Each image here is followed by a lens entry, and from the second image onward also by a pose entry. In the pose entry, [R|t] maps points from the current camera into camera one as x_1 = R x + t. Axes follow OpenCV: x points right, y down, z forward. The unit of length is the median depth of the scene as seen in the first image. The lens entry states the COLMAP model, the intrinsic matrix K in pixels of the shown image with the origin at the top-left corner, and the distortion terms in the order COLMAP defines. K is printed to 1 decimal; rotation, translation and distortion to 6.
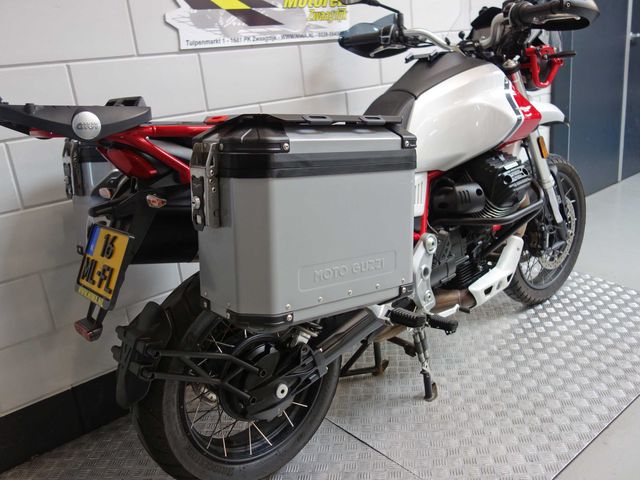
lens RADIAL K [[566.6, 0, 322.4], [0, 566.6, 243.3], [0, 0, 1]] dist [0.008406, -0.001467]
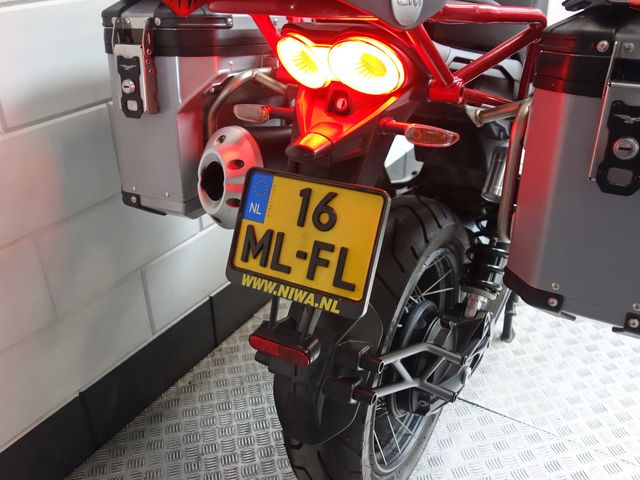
lens RADIAL K [[597.1, 0, 318.7], [0, 597.1, 239.4], [0, 0, 1]] dist [0.000486, 0.000000]
pose [[0.944031, -0.075174, 0.321178, -0.403313], [0.017085, 0.983522, 0.179982, -0.053621], [-0.329415, -0.164421, 0.929759, 0.282798]]
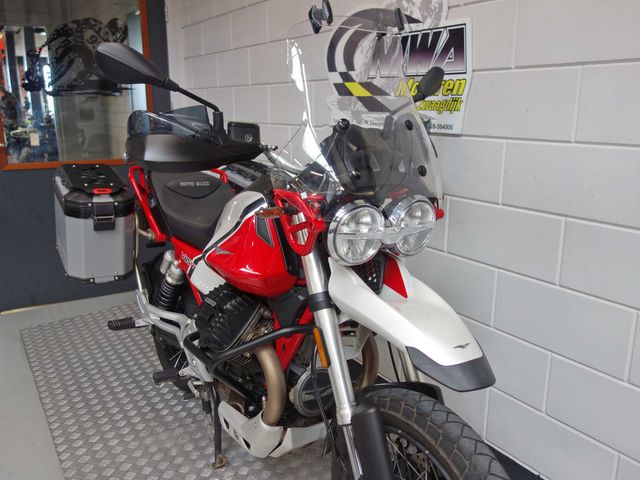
lens RADIAL K [[566.6, 0, 320.4], [0, 566.6, 245.9], [0, 0, 1]] dist [0.008406, -0.001467]
pose [[-0.128744, 0.334708, -0.933486, 1.120724], [-0.293799, 0.886186, 0.358268, -0.590121], [0.947157, 0.320382, -0.015754, 1.156865]]
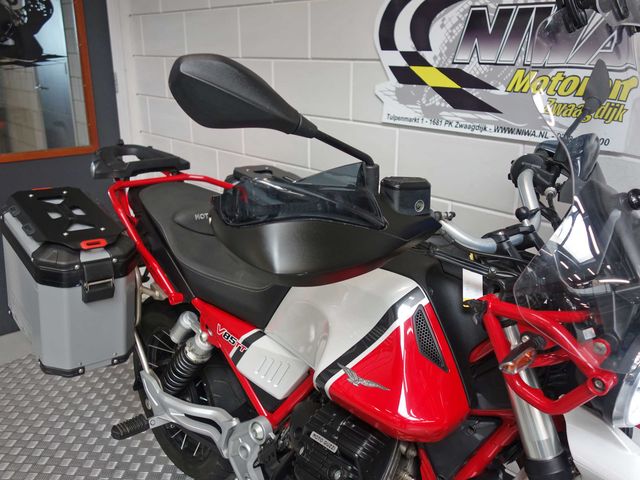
lens RADIAL K [[597.1, 0, 321.5], [0, 597.1, 245.3], [0, 0, 1]] dist [0.000486, 0.000000]
pose [[0.025212, 0.407957, -0.912653, 0.810873], [-0.306882, 0.872021, 0.381317, -0.546992], [0.951414, 0.270463, 0.147180, 0.859587]]
